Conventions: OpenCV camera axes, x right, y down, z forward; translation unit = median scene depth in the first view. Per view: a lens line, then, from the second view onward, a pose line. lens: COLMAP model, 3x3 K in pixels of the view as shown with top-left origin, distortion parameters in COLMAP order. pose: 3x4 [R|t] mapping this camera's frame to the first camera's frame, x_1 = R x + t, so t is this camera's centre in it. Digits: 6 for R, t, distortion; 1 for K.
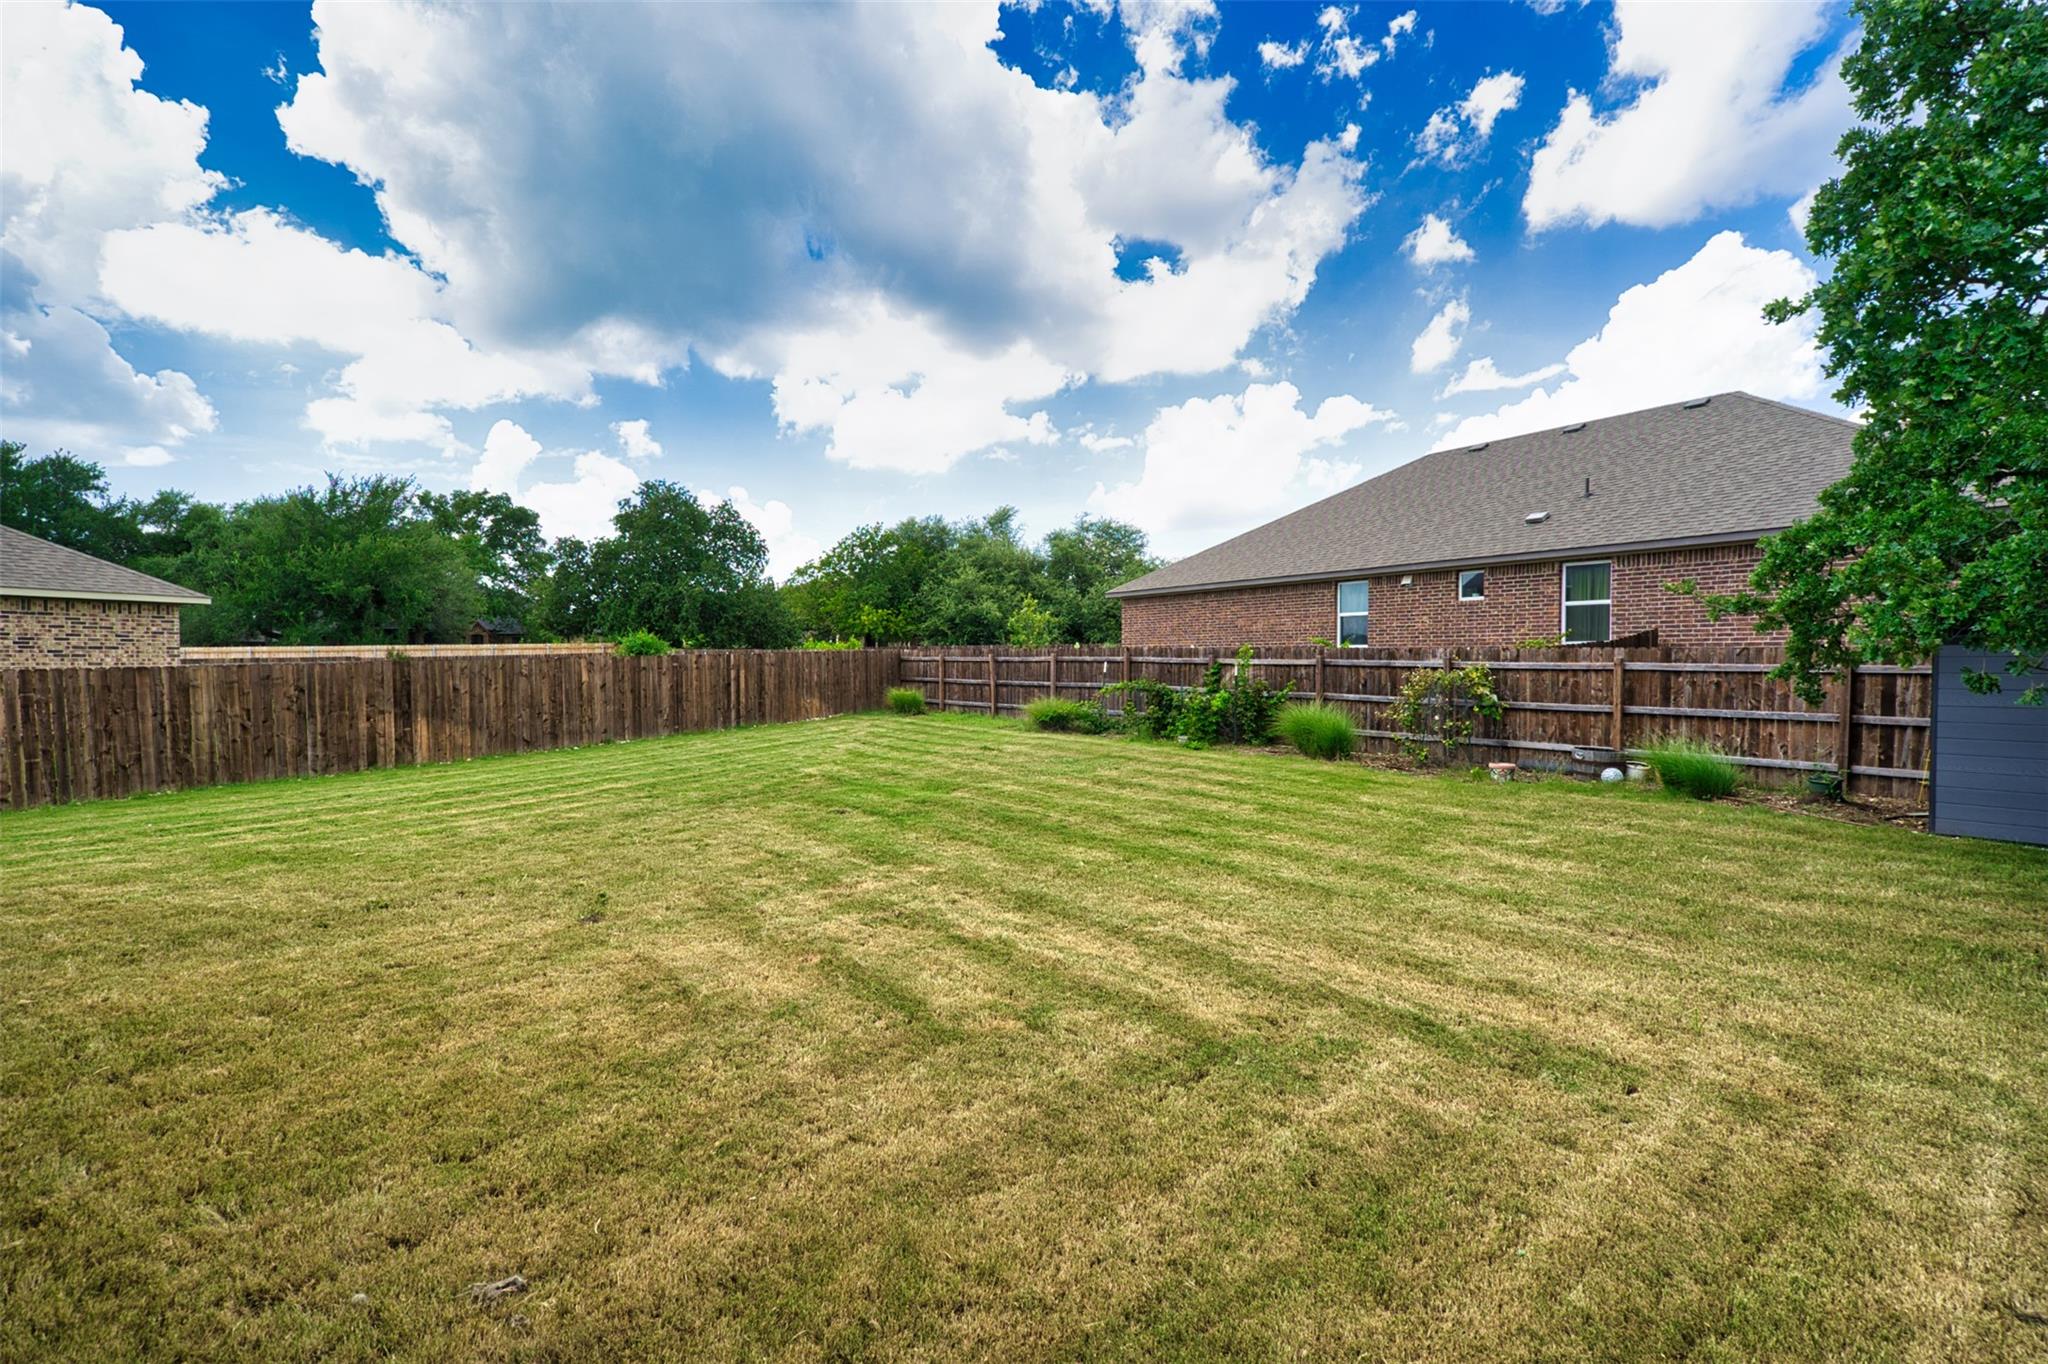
lens RADIAL K [[940.1, 0, 1025.7], [0, 940.1, 686.5], [0, 0, 1]] dist [-0.004419, 0.002465]
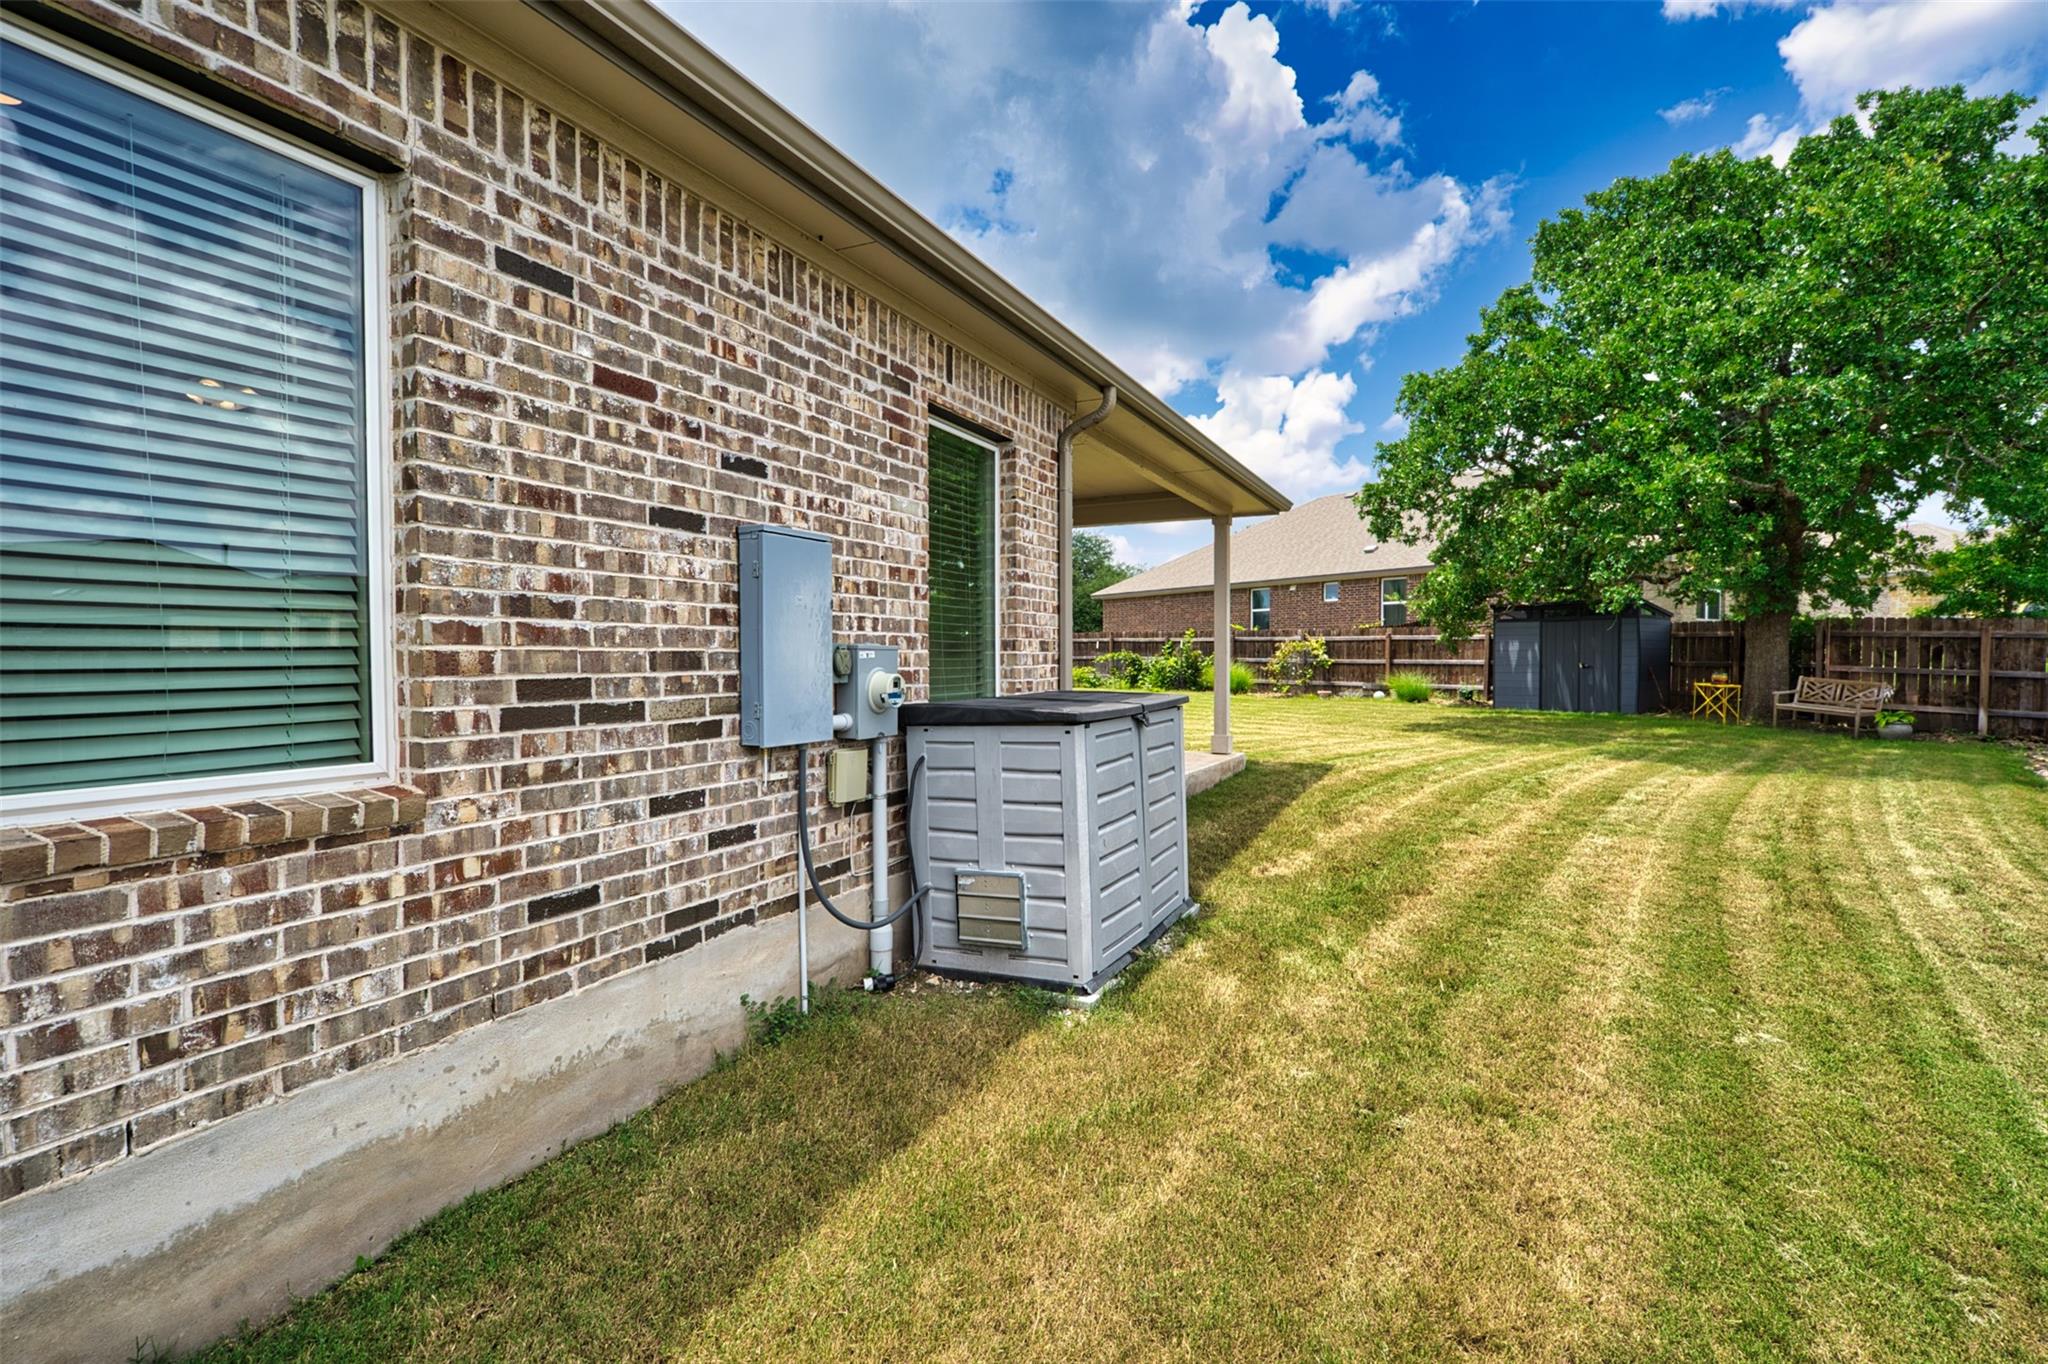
lens RADIAL K [[940.1, 0, 1021.6], [0, 940.1, 671.1], [0, 0, 1]] dist [-0.004419, 0.002465]
pose [[0.999365, -0.000764, 0.035618, -0.164425], [0.001327, 0.999875, -0.015770, 0.081146], [-0.035601, 0.015808, 0.999241, -0.914802]]
